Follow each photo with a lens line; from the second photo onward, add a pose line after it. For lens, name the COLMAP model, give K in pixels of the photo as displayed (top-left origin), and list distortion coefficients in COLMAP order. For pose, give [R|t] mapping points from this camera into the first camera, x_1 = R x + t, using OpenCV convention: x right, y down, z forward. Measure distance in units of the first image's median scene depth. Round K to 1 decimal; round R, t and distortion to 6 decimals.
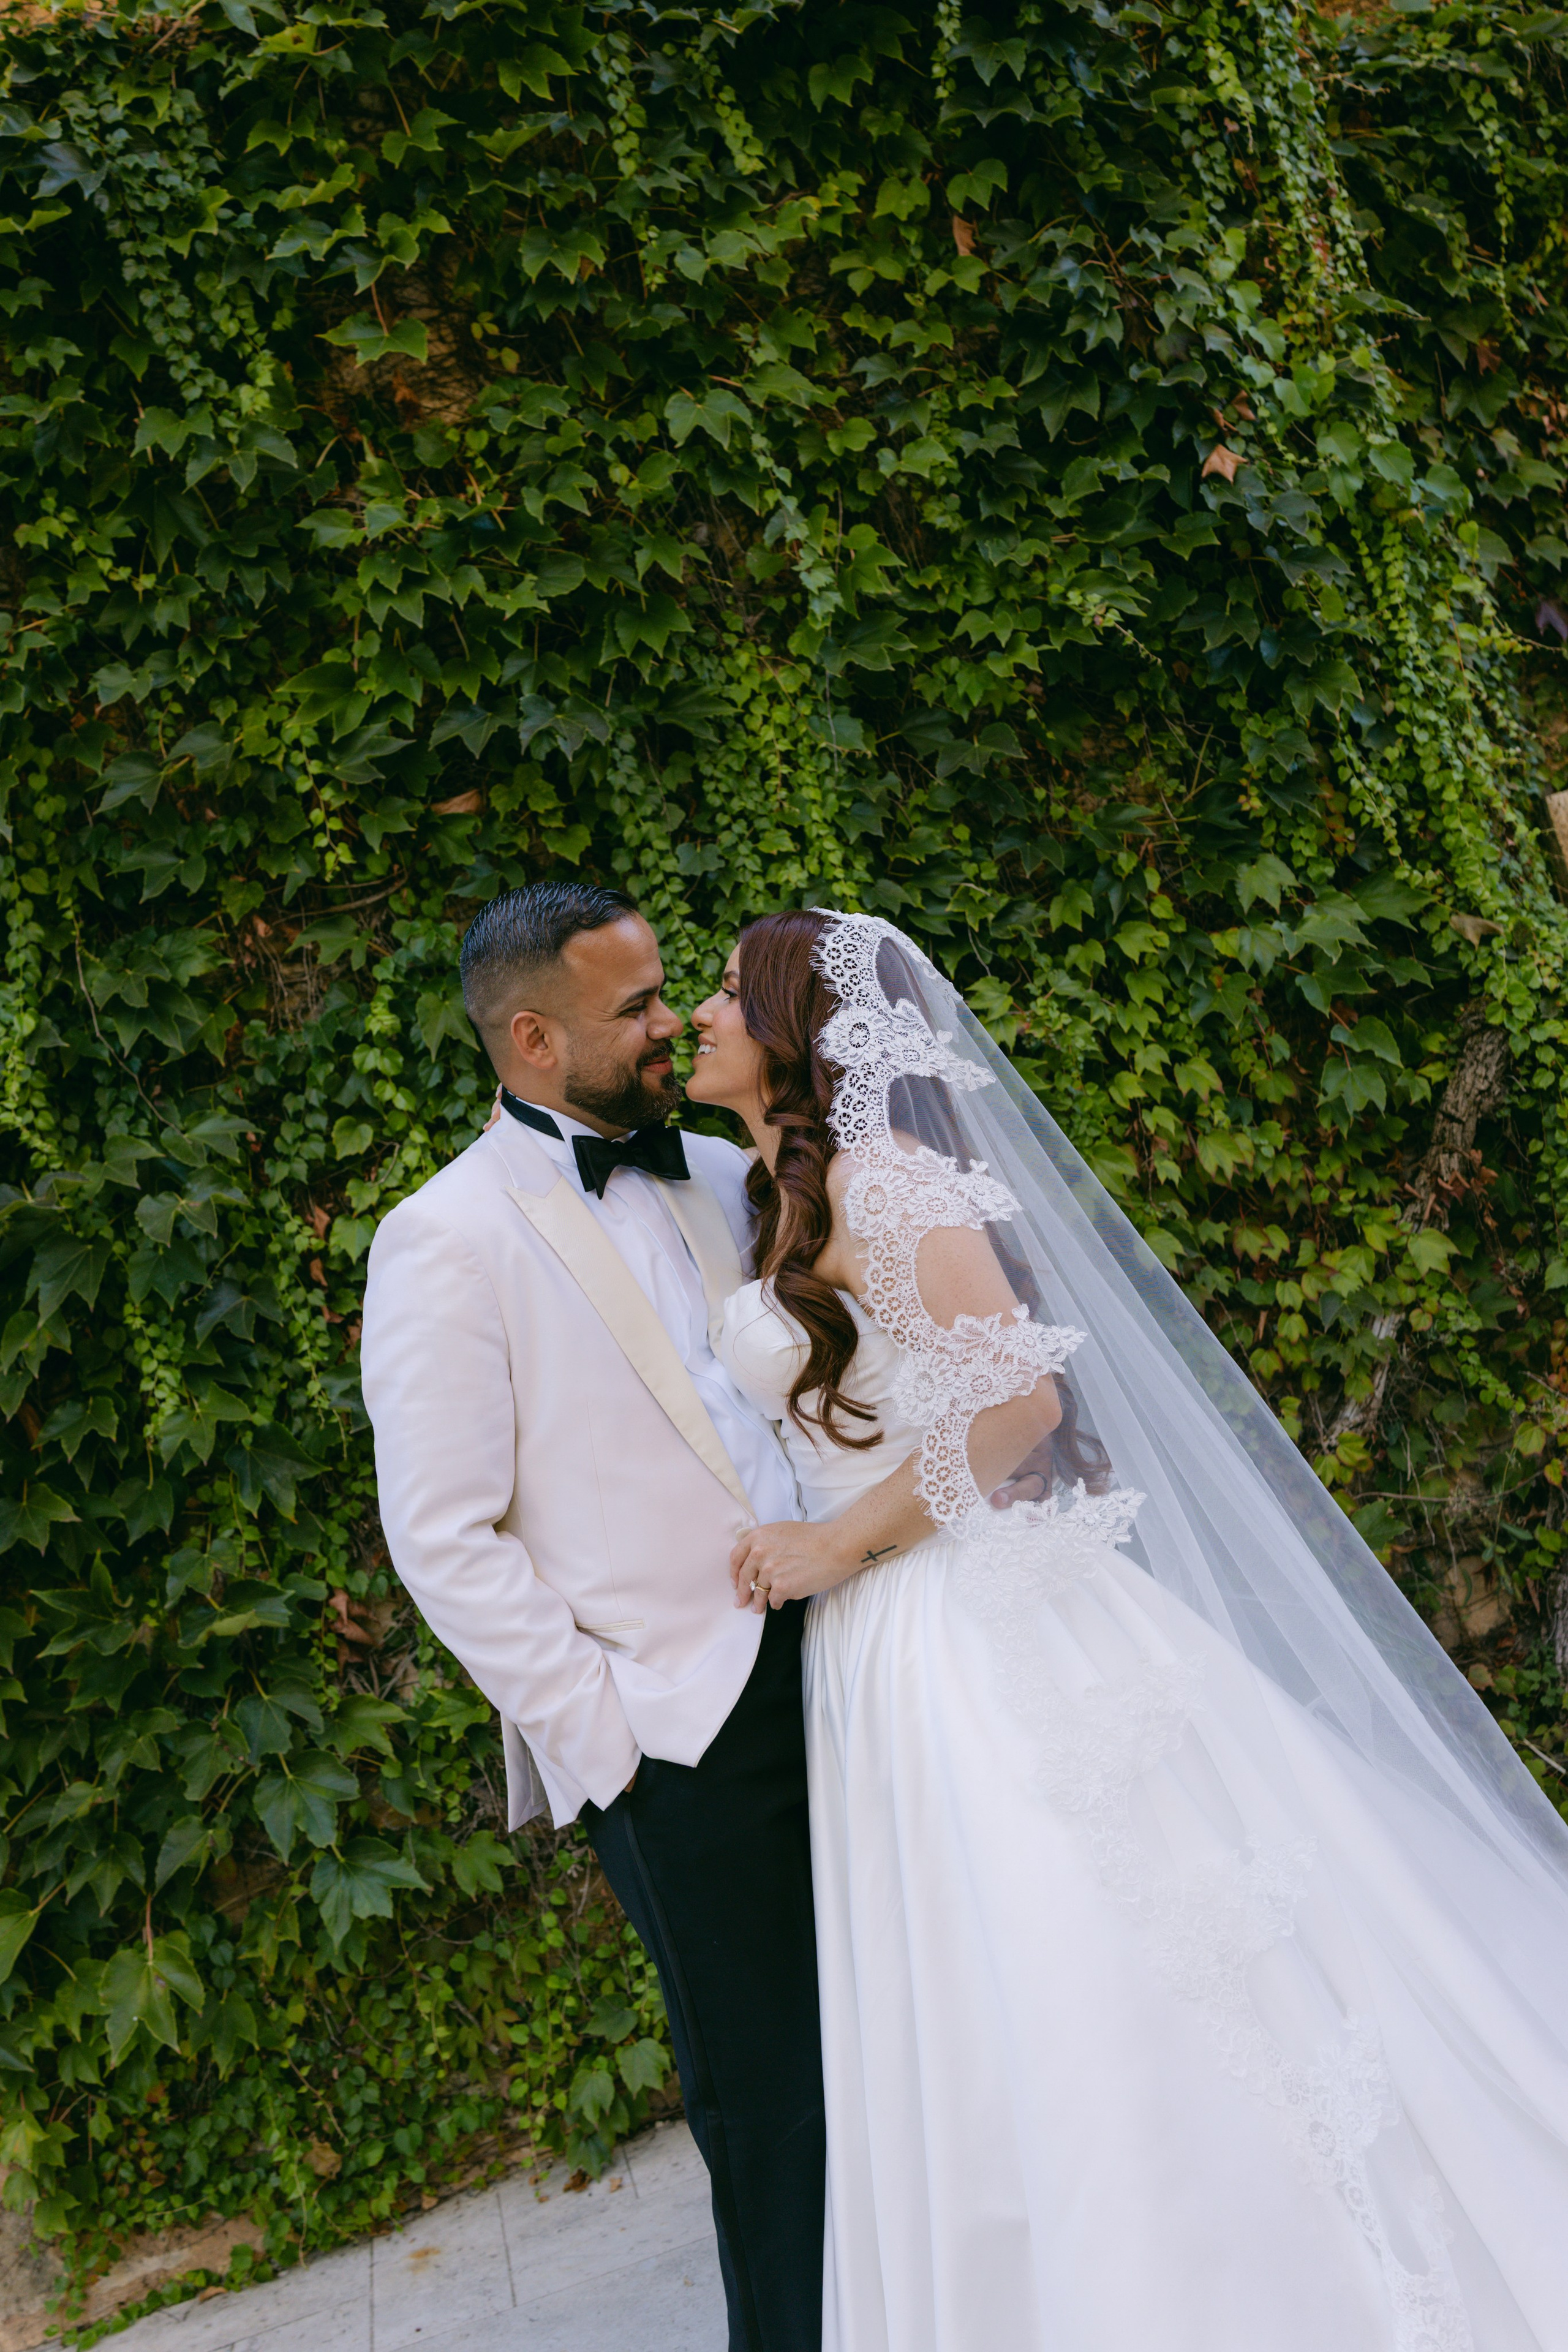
lens RADIAL K [[2209.1, 0, 774.0], [0, 2209.1, 1183.6], [0, 0, 1]] dist [0.003385, 0.000000]
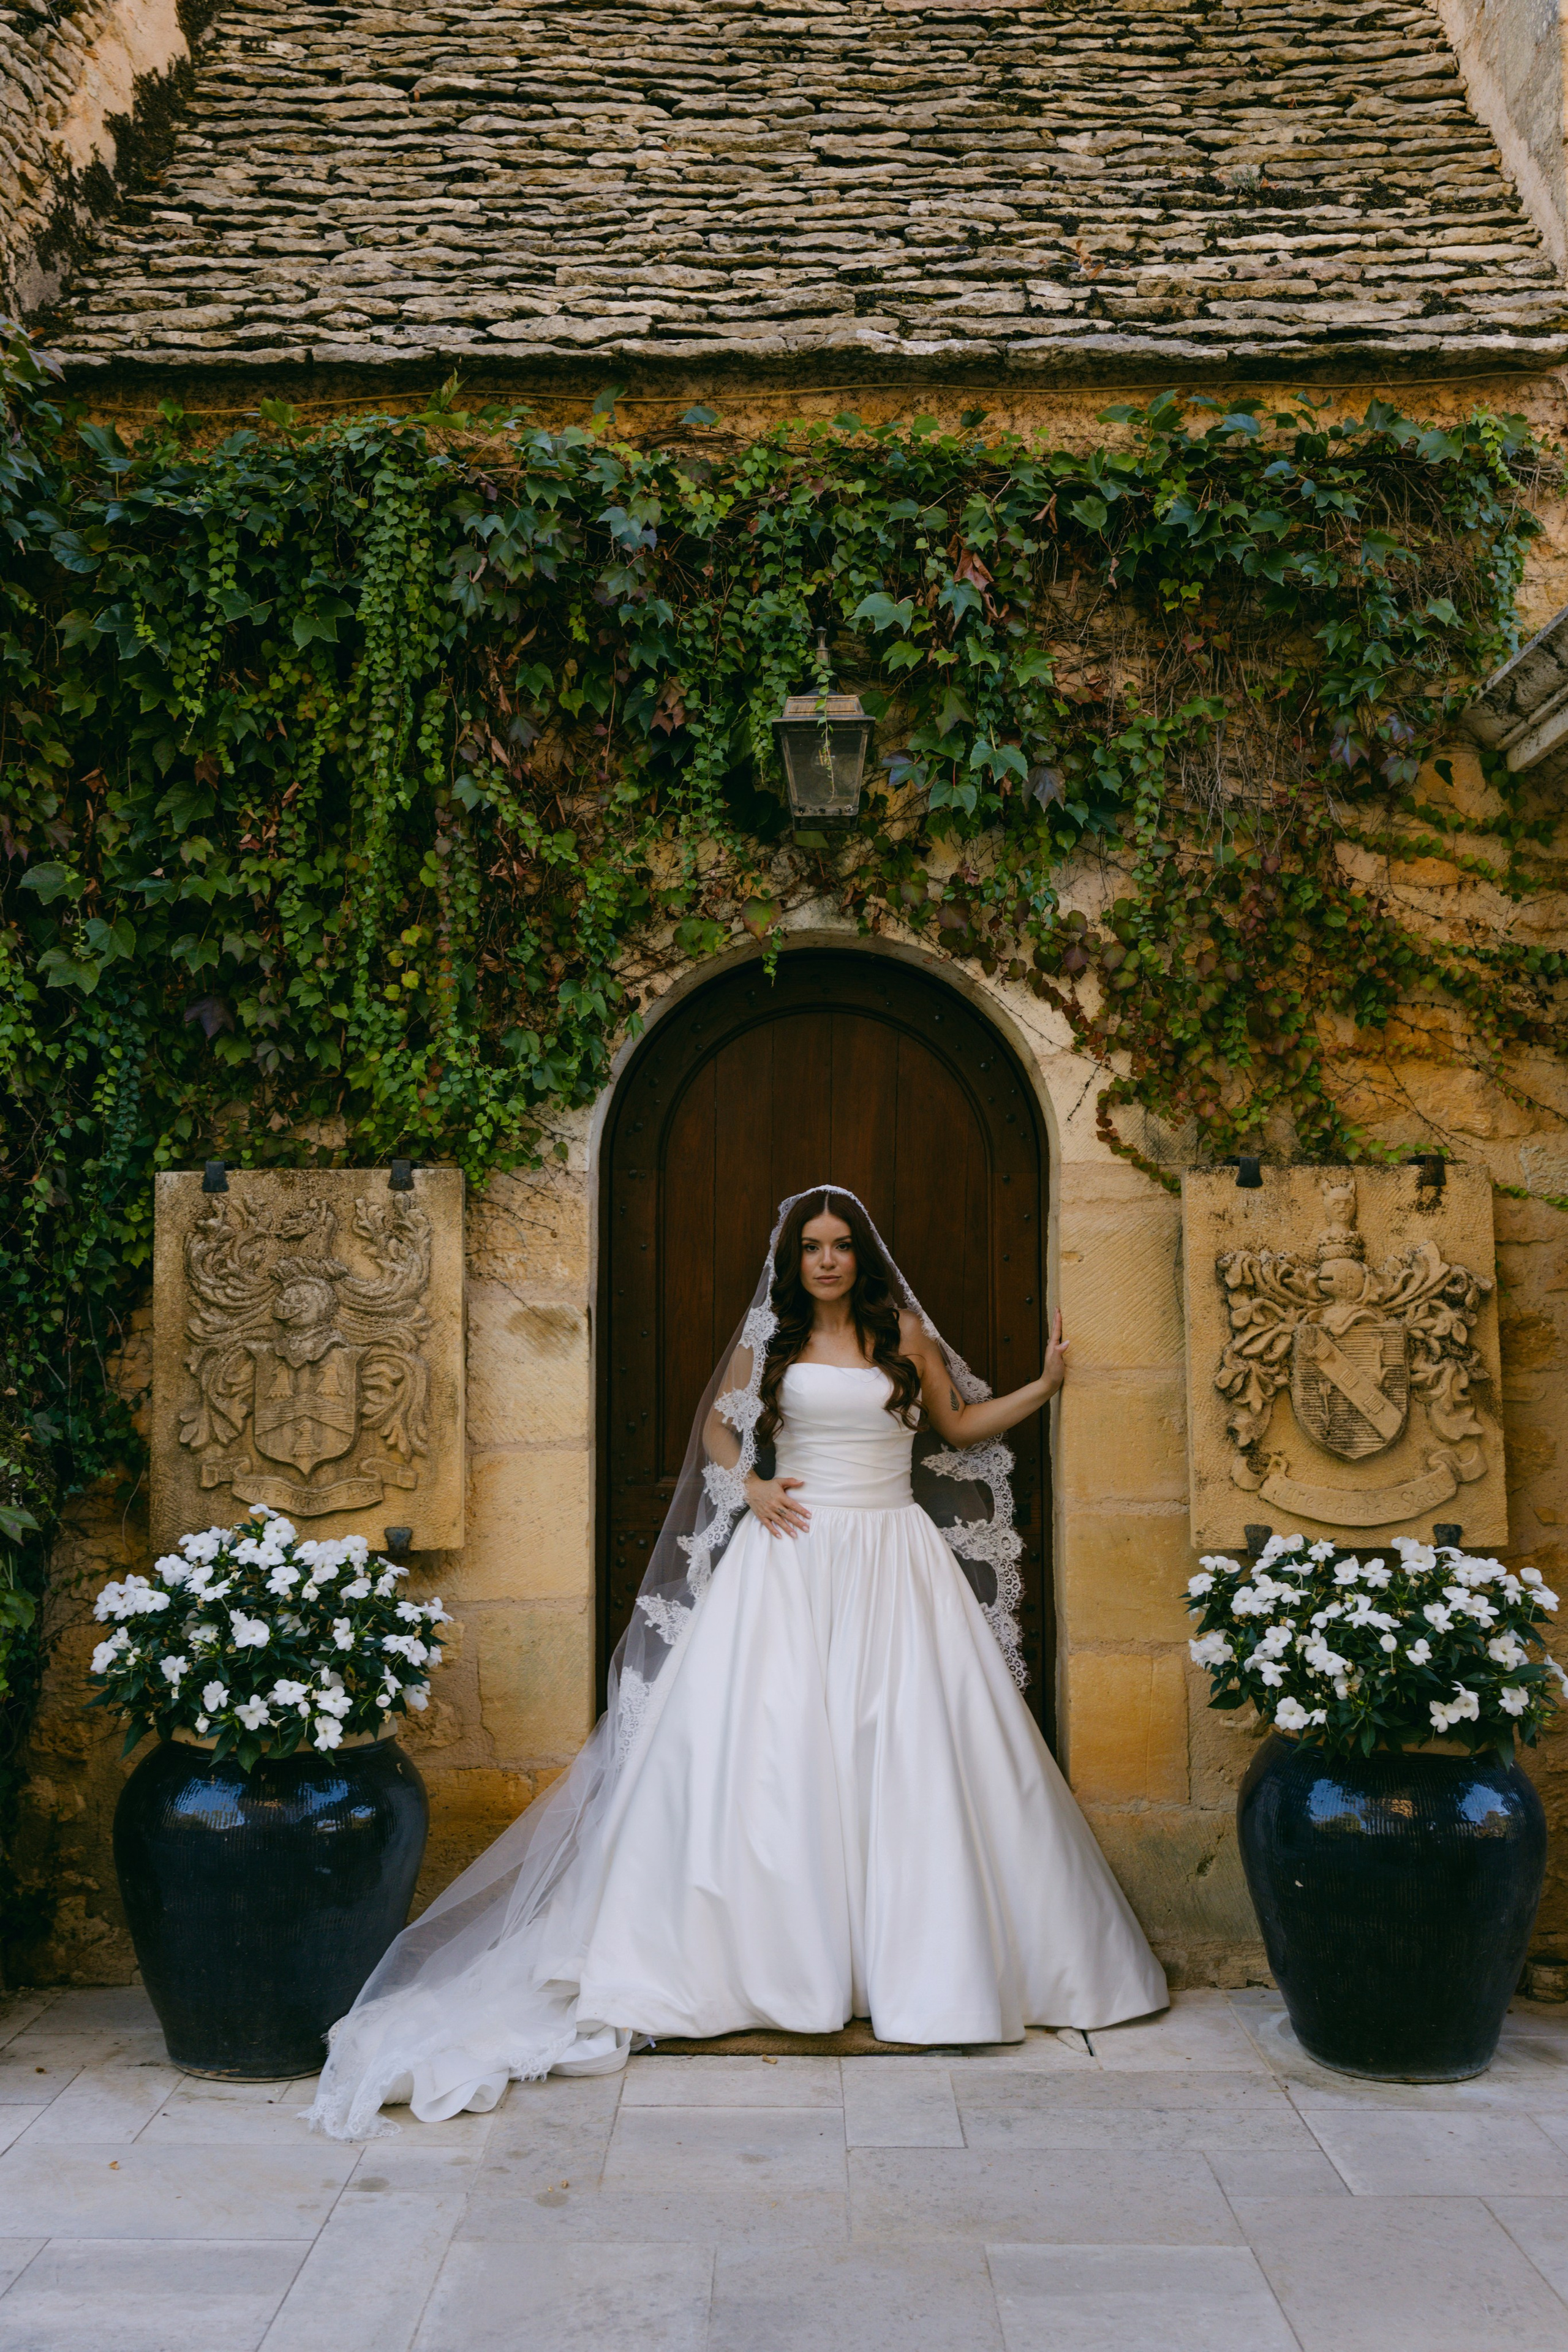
lens RADIAL K [[2209.1, 0, 791.7], [0, 2209.1, 1189.8], [0, 0, 1]] dist [0.003385, 0.000000]
pose [[0.947786, 0.250473, -0.197396, 1.052209], [-0.259649, 0.965461, -0.021633, -0.274222], [0.185160, 0.071757, 0.980085, -0.001736]]
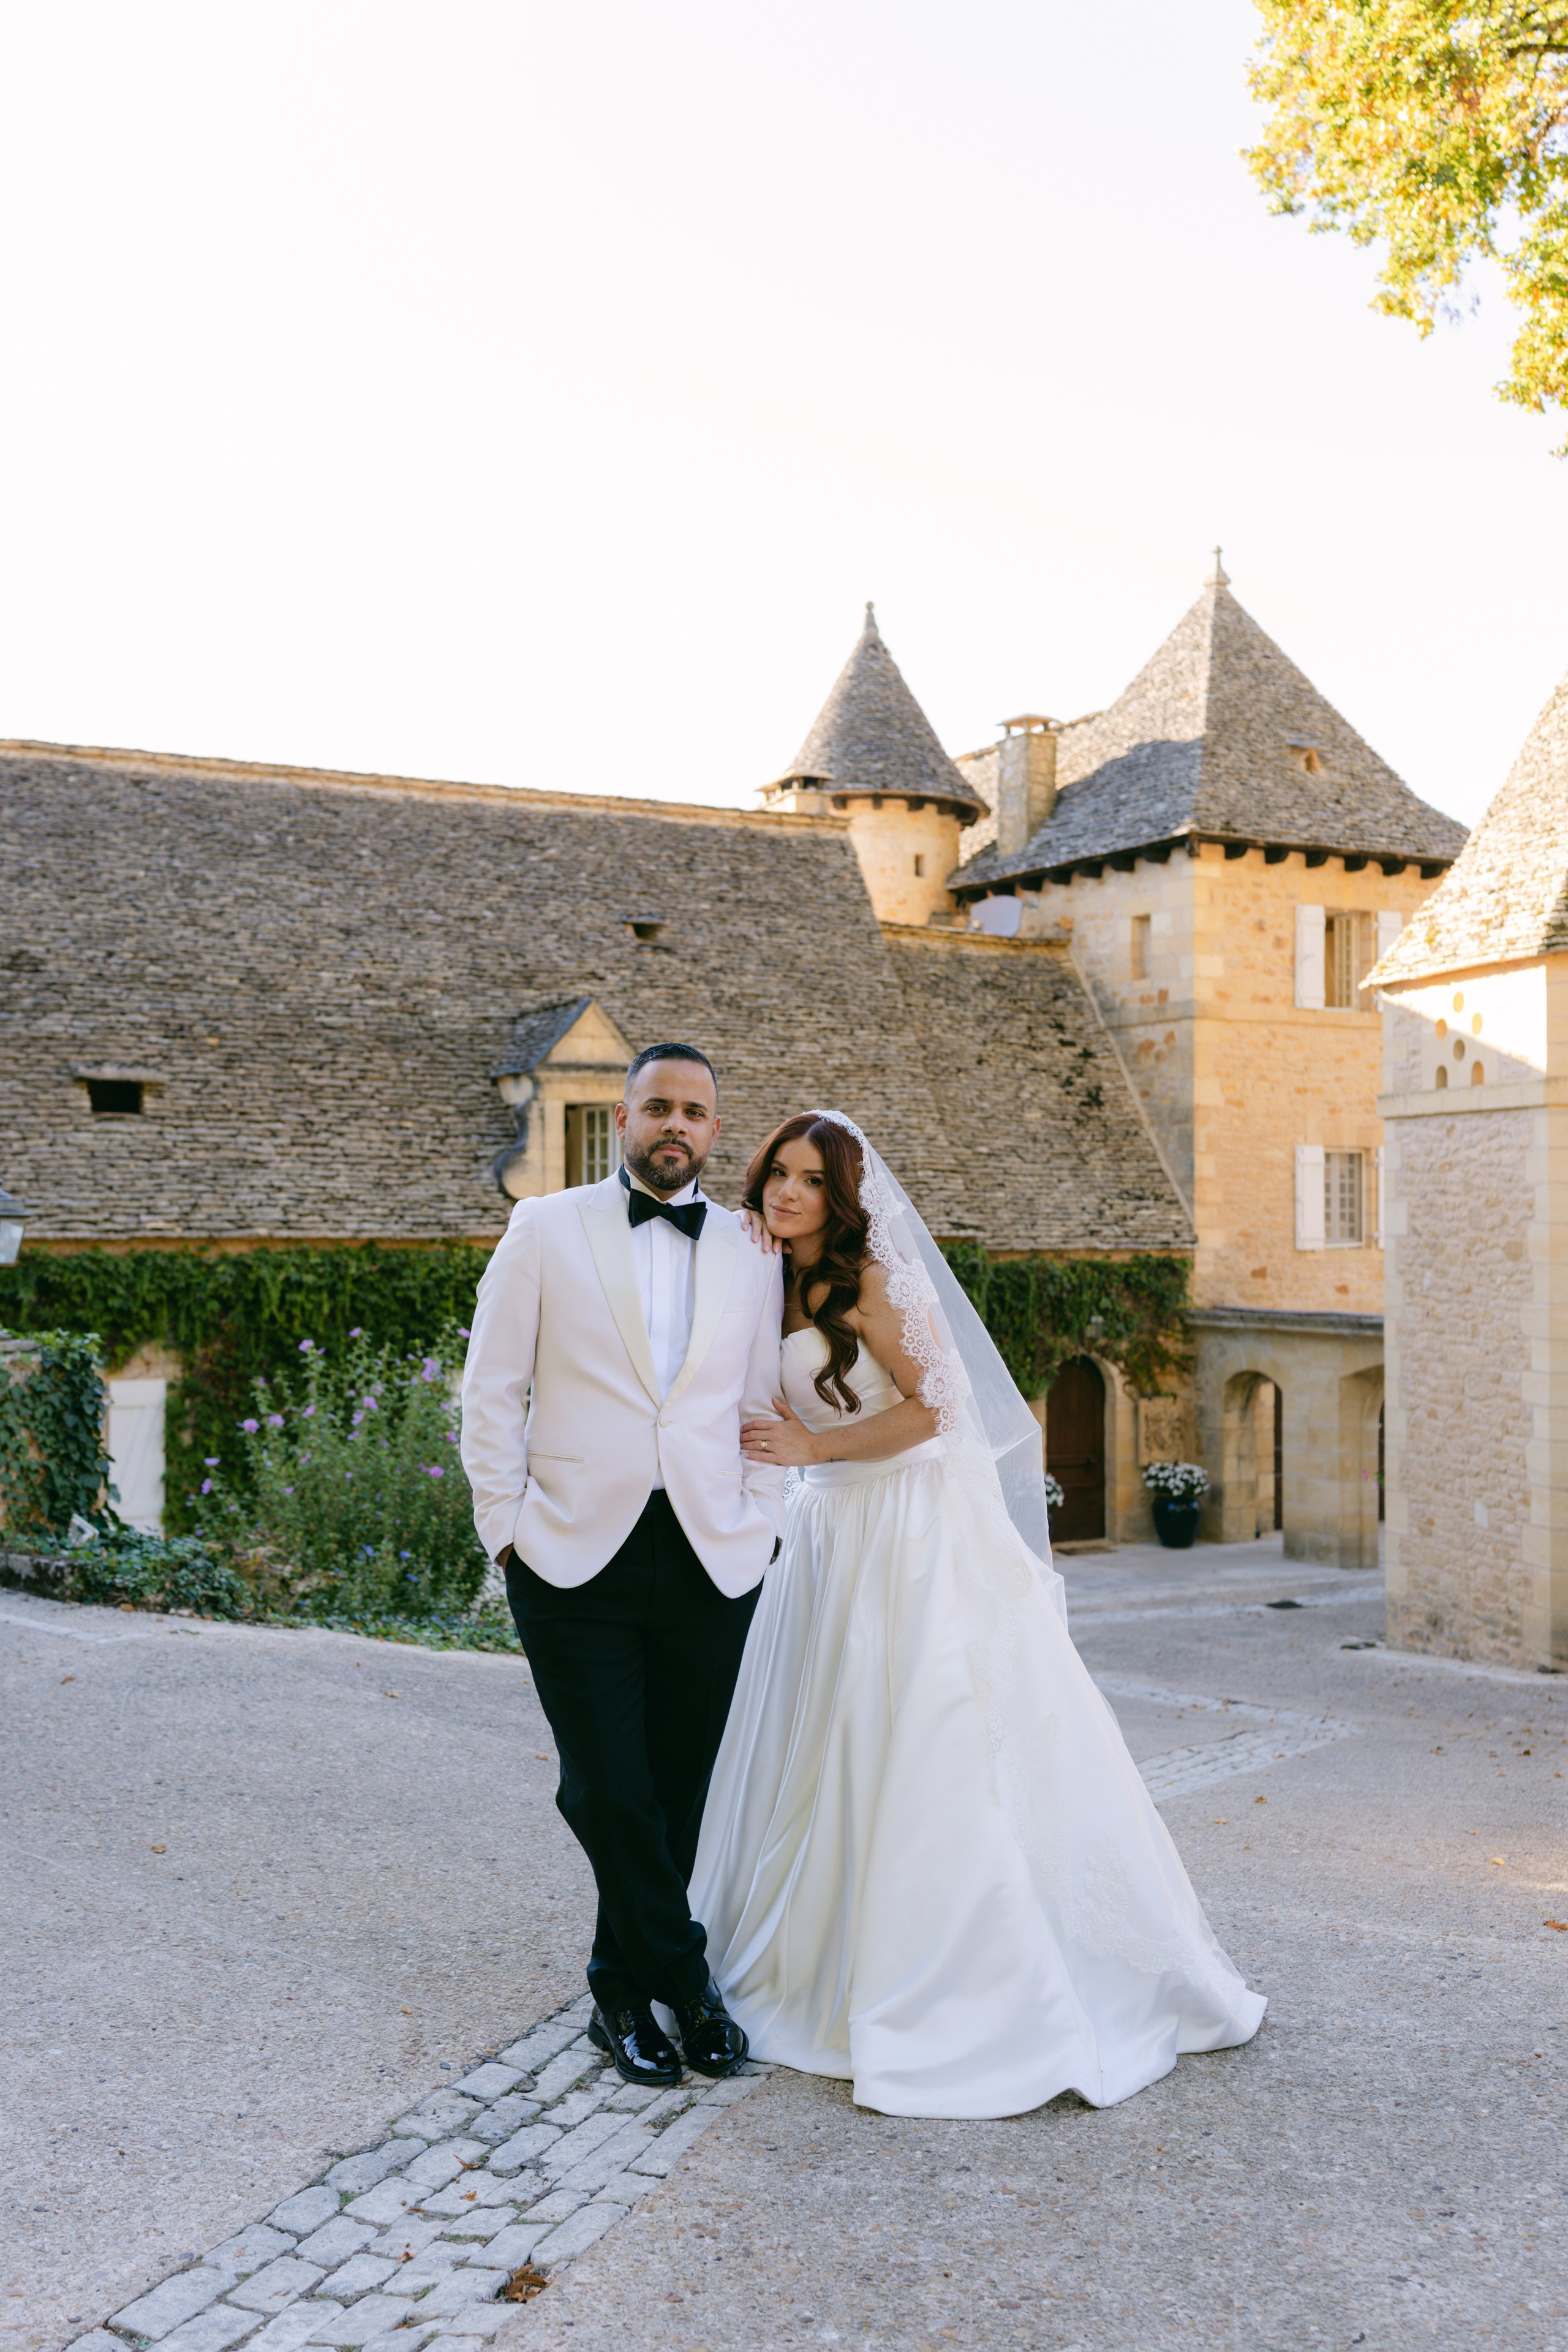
lens RADIAL K [[2209.1, 0, 781.3], [0, 2209.1, 1166.8], [0, 0, 1]] dist [0.003385, 0.000000]
pose [[0.909928, 0.281326, 0.304773, -2.537363], [-0.261469, 0.959481, -0.105026, -0.029666], [-0.321970, 0.015878, 0.946617, -5.259700]]
